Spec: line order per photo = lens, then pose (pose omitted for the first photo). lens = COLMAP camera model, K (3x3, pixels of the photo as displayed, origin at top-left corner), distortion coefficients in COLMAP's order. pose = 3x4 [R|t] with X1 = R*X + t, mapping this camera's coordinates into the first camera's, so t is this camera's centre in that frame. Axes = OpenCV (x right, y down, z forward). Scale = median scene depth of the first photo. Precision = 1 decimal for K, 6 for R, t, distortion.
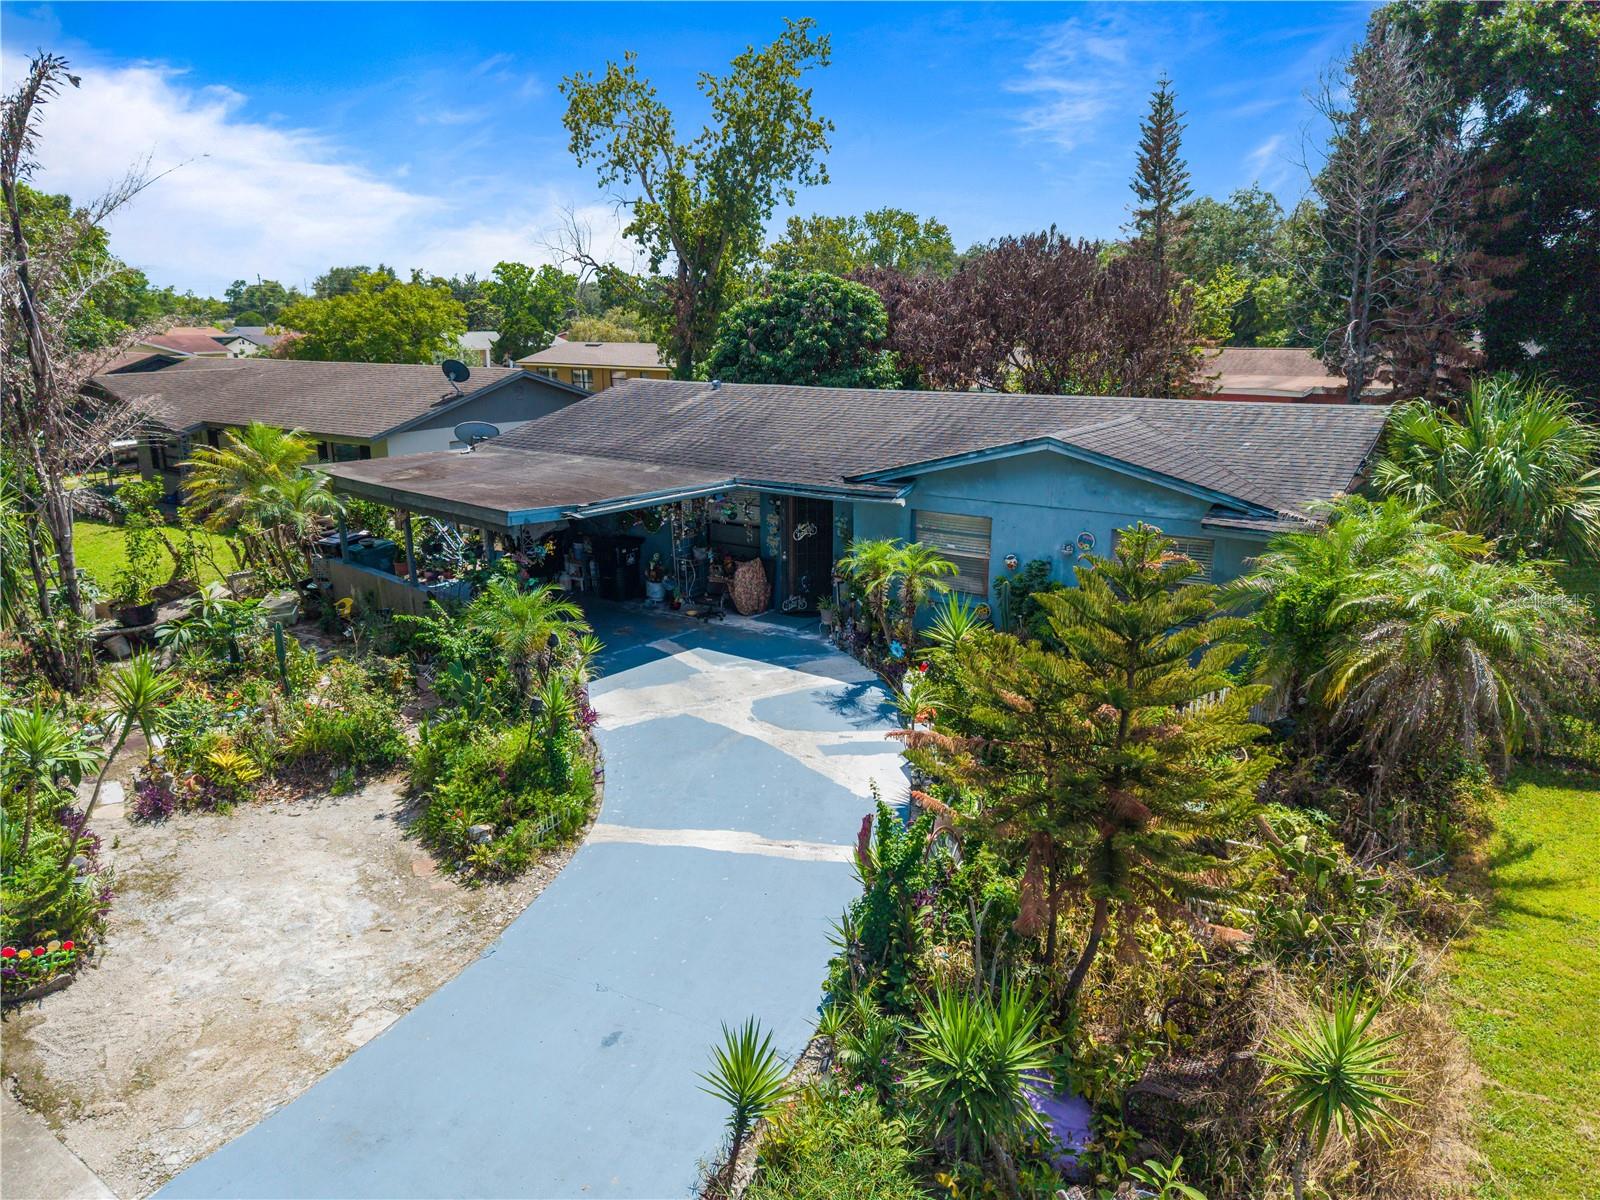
lens RADIAL K [[1139.3, 0, 800.0], [0, 1139.3, 600.0], [0, 0, 1]] dist [0.001212, 0.001099]
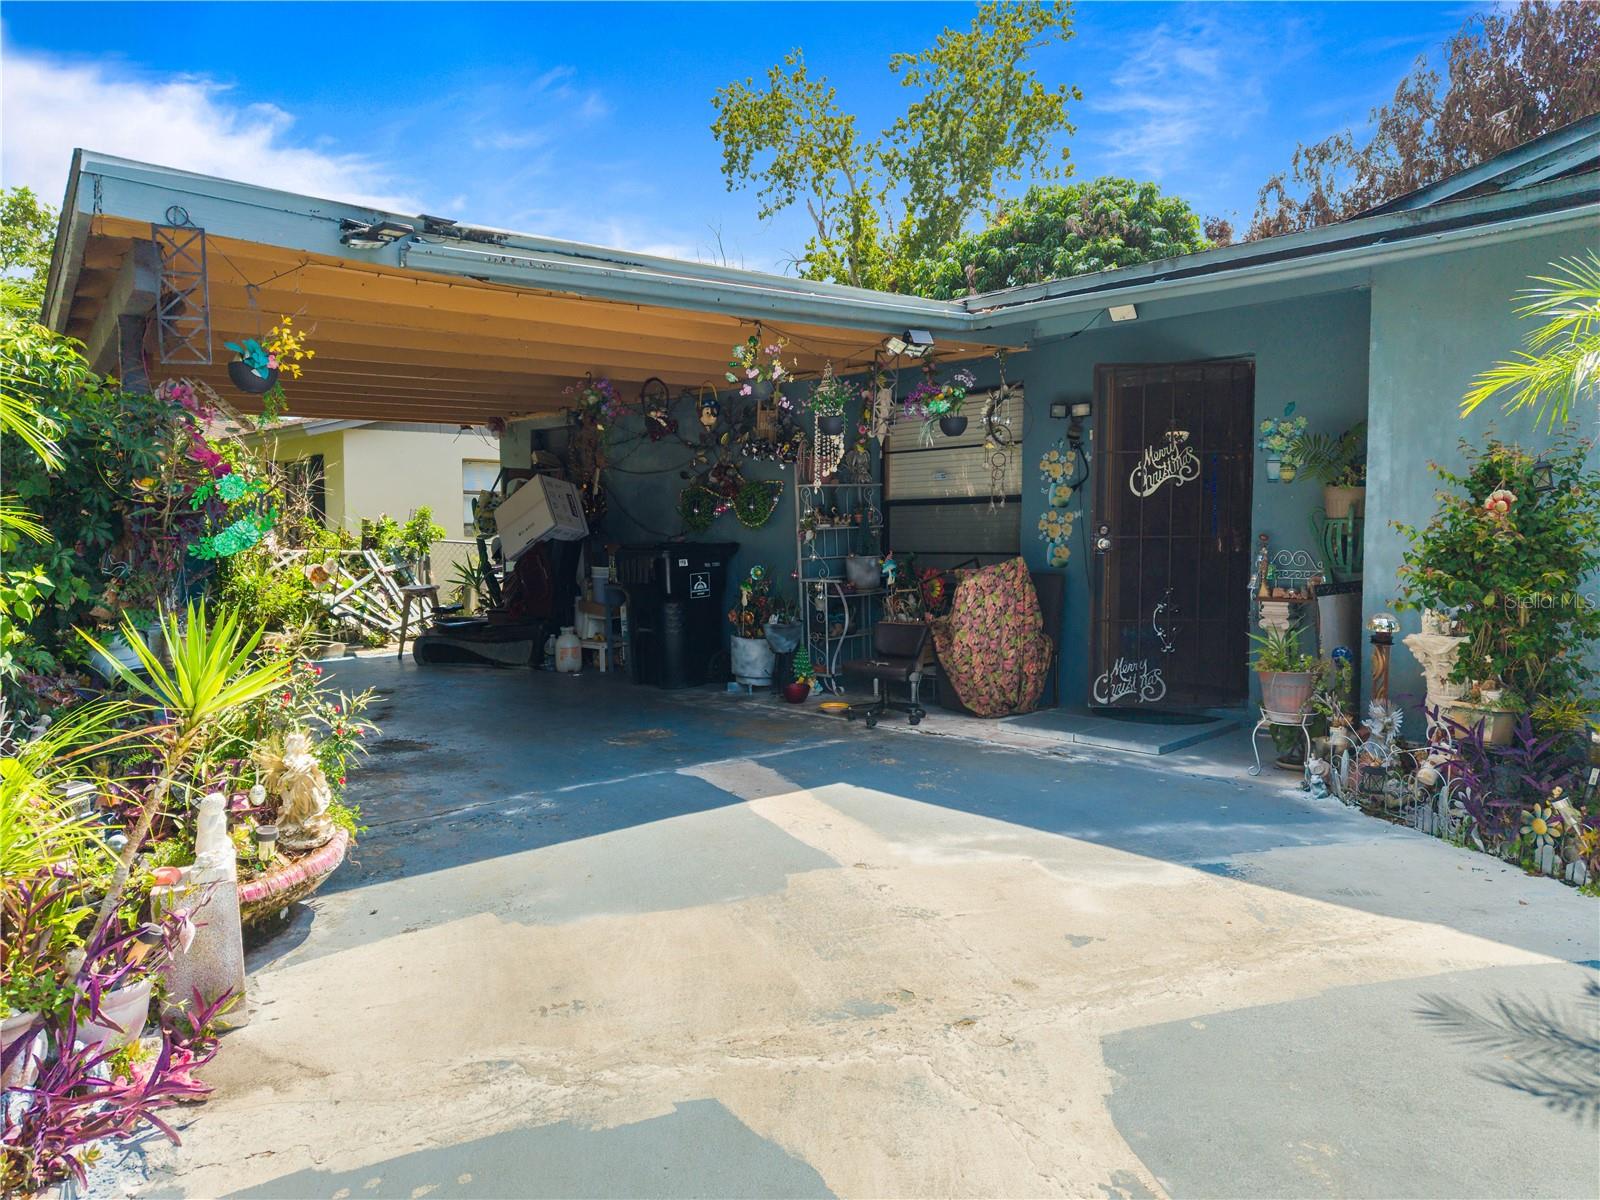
lens RADIAL K [[1096.9, 0, 762.7], [0, 1096.9, 602.8], [0, 0, 1]] dist [0.050697, -0.053979]
pose [[0.980697, 0.014129, -0.195021, -0.046784], [-0.049083, 0.983240, -0.175587, 0.041320], [0.189272, 0.181770, 0.964954, 0.621816]]
